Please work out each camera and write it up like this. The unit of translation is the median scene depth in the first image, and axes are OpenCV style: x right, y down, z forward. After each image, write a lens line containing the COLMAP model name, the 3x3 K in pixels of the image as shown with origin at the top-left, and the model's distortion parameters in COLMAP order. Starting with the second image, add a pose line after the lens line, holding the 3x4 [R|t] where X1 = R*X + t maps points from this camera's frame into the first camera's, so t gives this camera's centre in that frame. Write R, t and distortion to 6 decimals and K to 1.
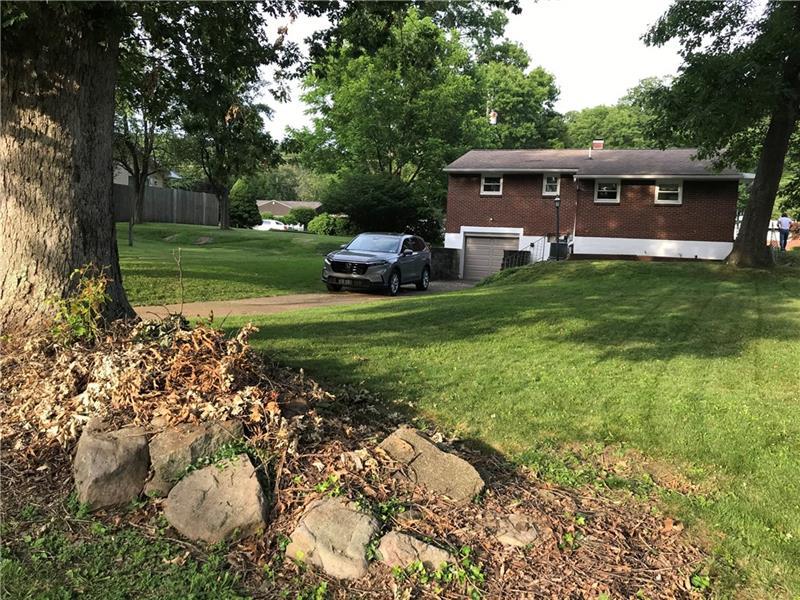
lens RADIAL K [[649.4, 0, 366.9], [0, 649.4, 301.3], [0, 0, 1]] dist [0.056891, -0.184558]
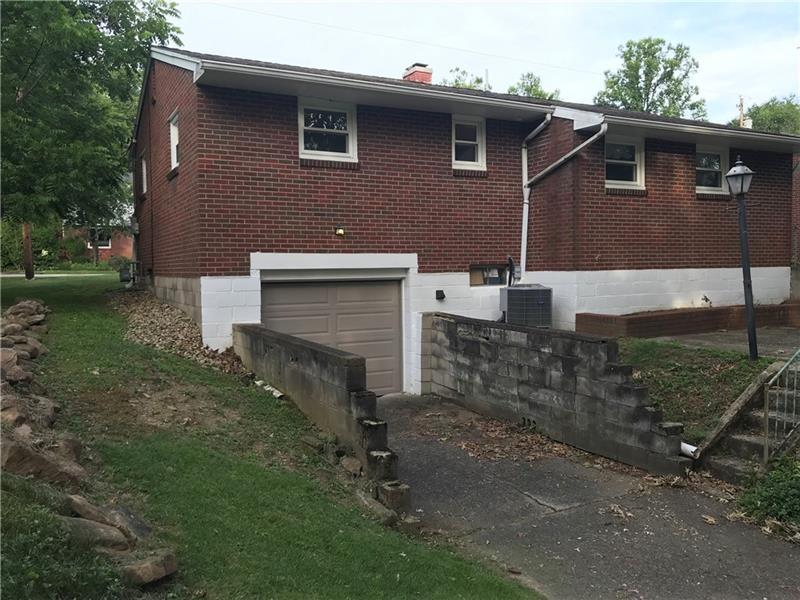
lens RADIAL K [[656.8, 0, 400.0], [0, 656.8, 300.0], [0, 0, 1]] dist [0.050469, -0.088276]
pose [[0.630448, -0.096284, 0.770237, -0.062934], [0.104301, 0.993786, 0.038857, -0.099625], [-0.769192, 0.055839, 0.636573, 0.753244]]
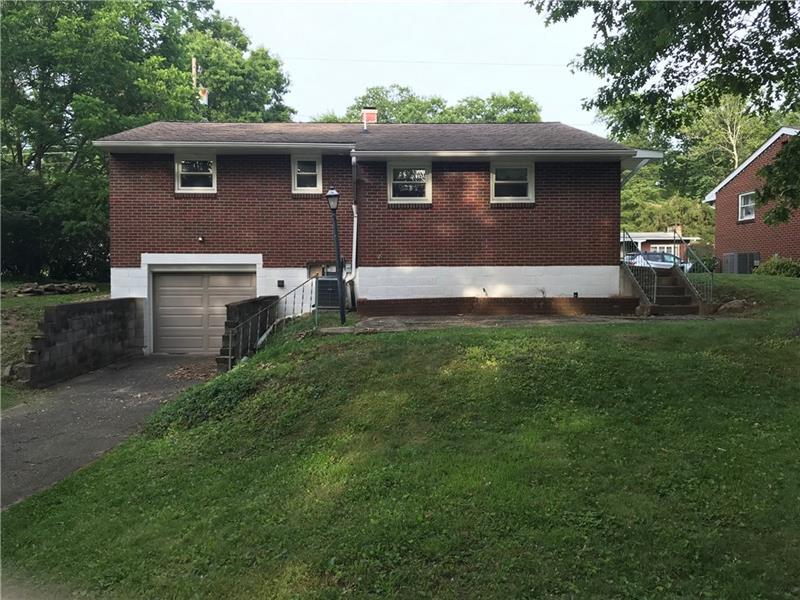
lens RADIAL K [[656.8, 0, 400.0], [0, 656.8, 300.0], [0, 0, 1]] dist [0.050469, -0.088276]
pose [[0.900116, -0.066794, 0.430499, 0.103324], [0.081547, 0.996543, -0.015885, -0.055116], [-0.427950, 0.049404, 0.902451, 0.450347]]
